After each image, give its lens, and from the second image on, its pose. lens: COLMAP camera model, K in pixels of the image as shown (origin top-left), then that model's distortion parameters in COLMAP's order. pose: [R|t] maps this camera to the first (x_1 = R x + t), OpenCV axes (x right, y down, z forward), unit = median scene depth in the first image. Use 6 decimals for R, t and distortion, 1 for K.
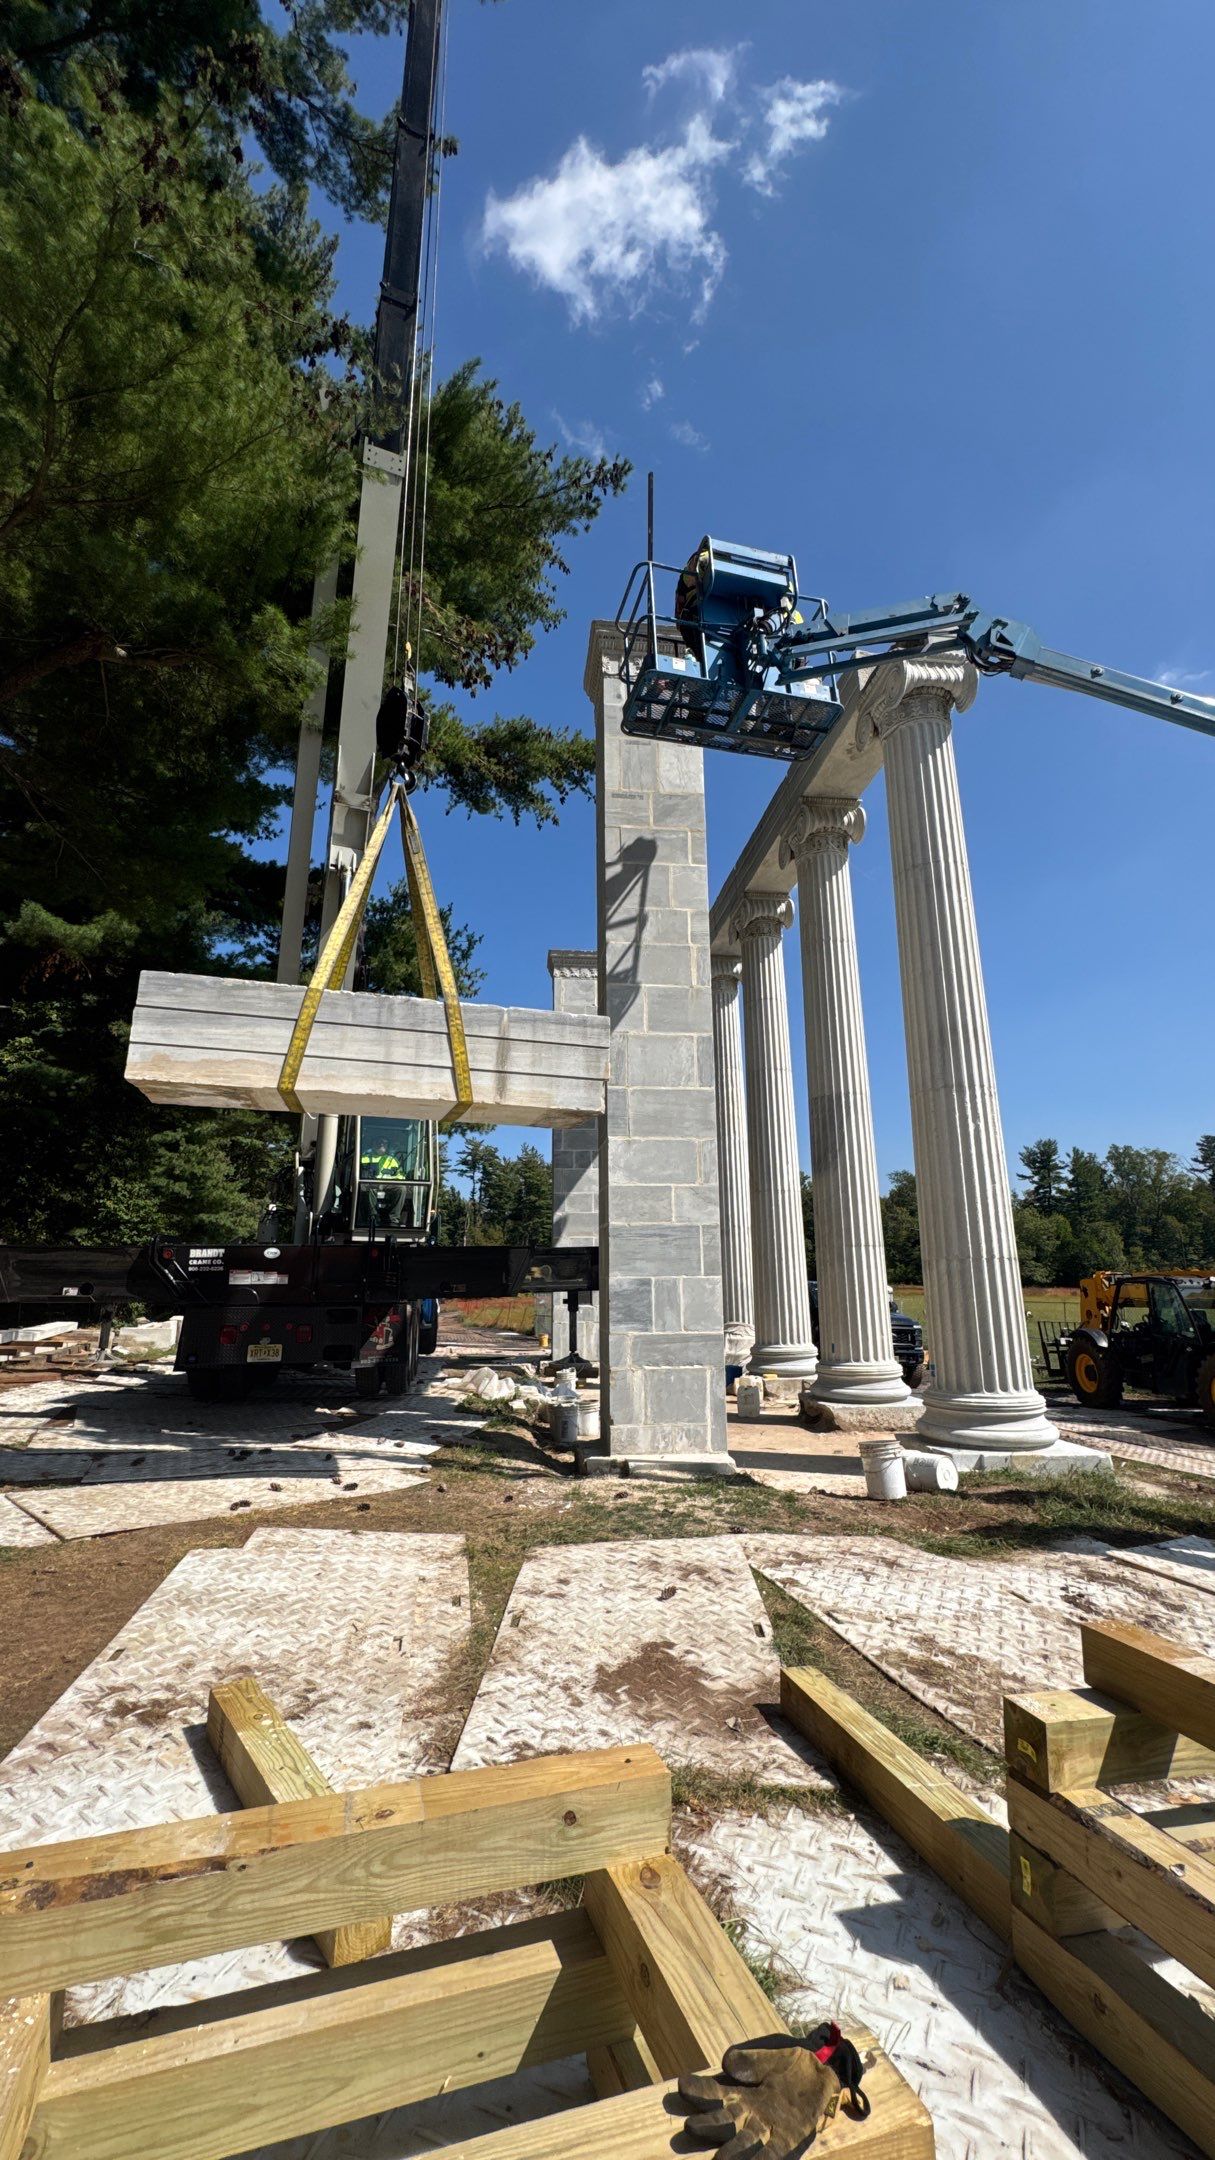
lens RADIAL K [[853.7, 0, 607.5], [0, 853.7, 1080.0], [0, 0, 1]] dist [0.000923, 0.000251]
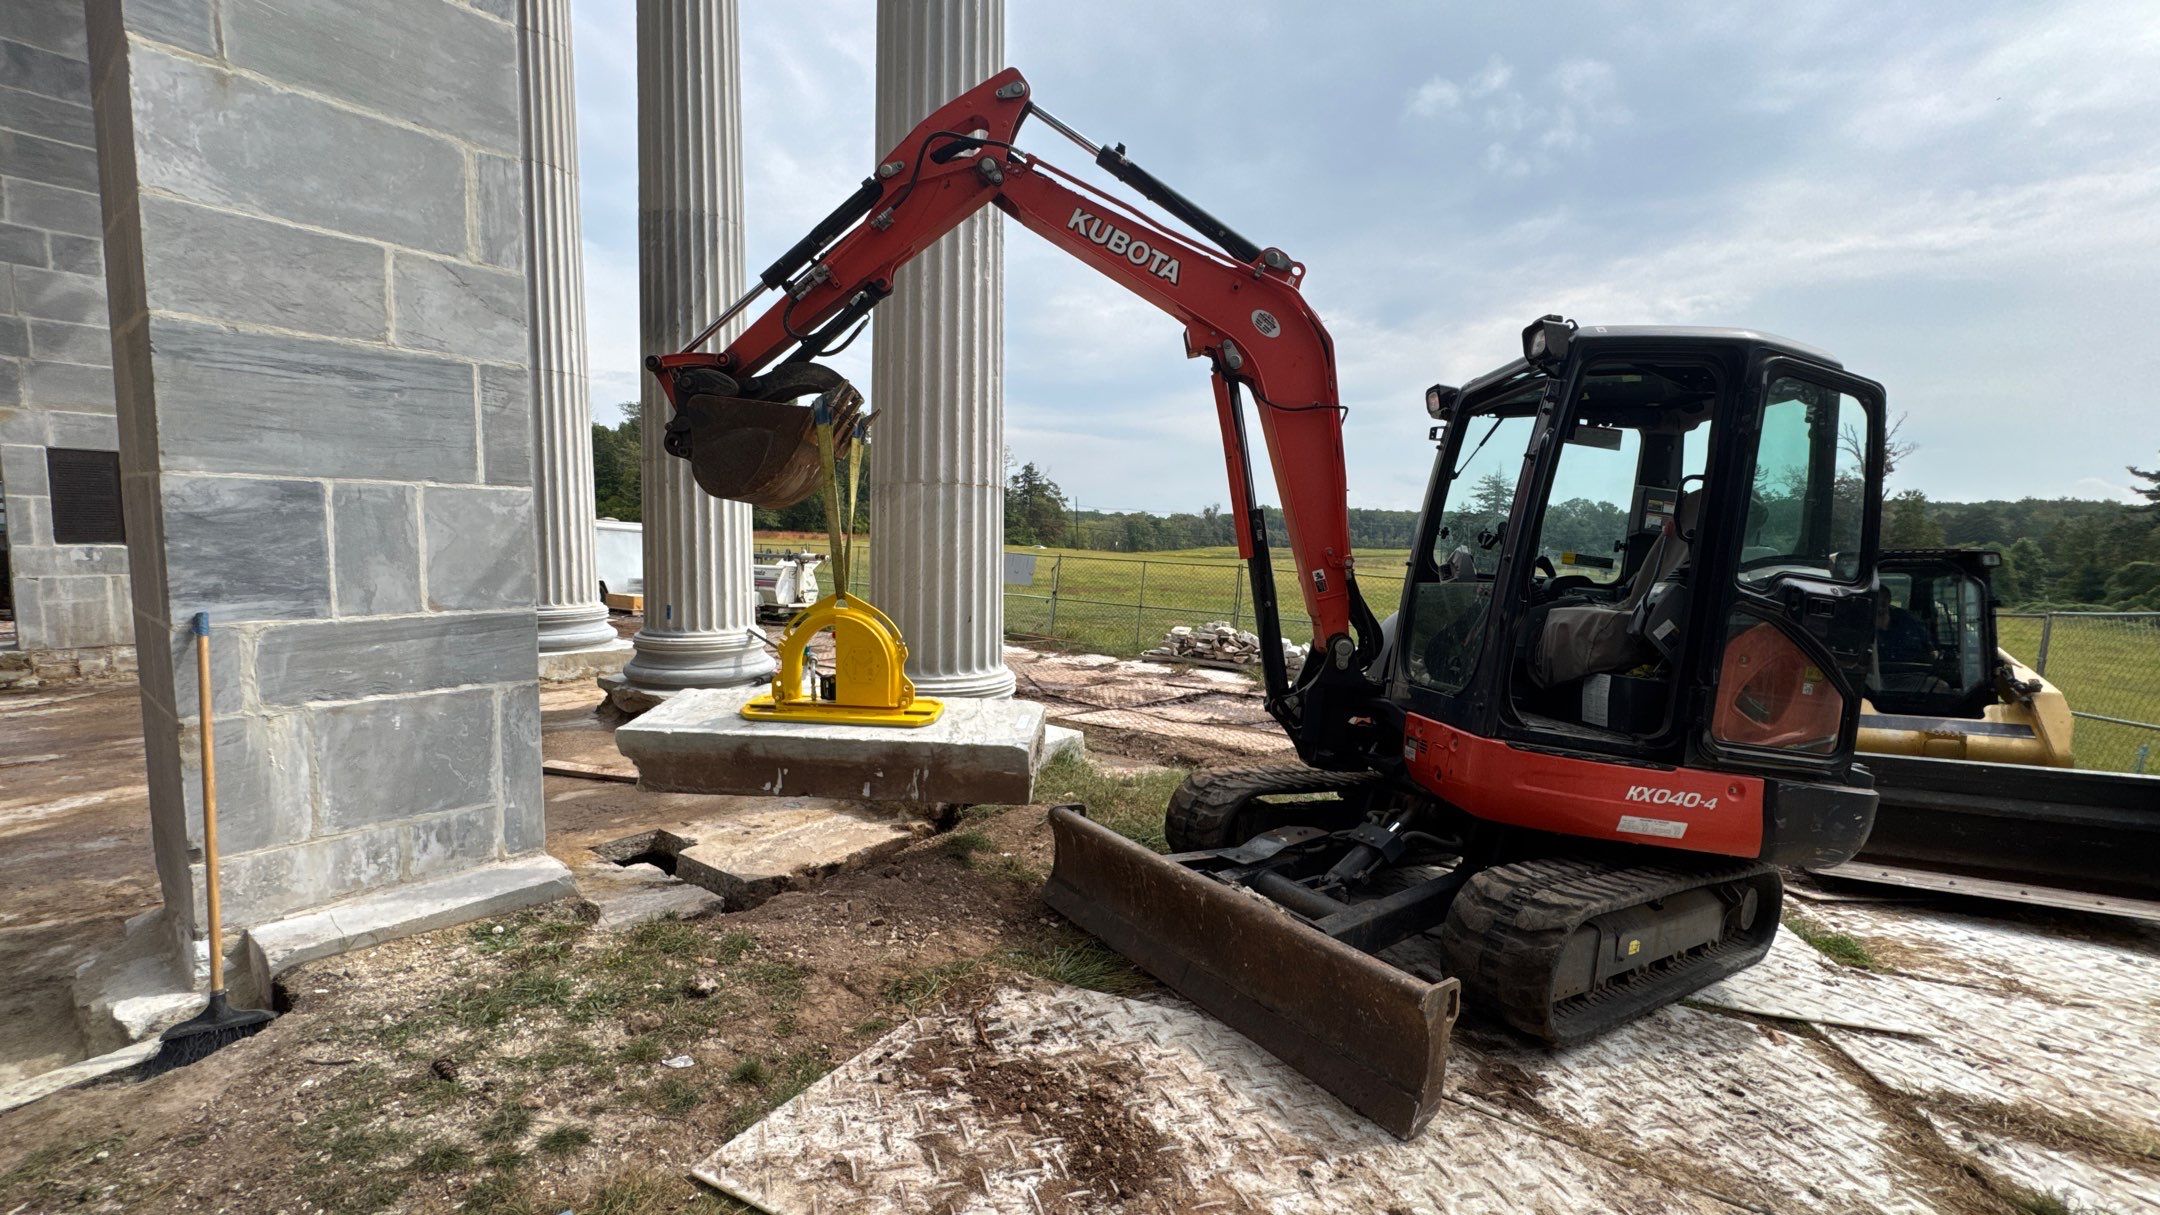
lens RADIAL K [[853.7, 0, 1080.0], [0, 853.7, 607.5], [0, 0, 1]] dist [0.000923, 0.000251]
pose [[0.680424, -0.045135, 0.731427, 0.000258], [-0.191536, 0.952453, 0.236954, 0.129076], [-0.707345, -0.301324, 0.639427, 0.495688]]
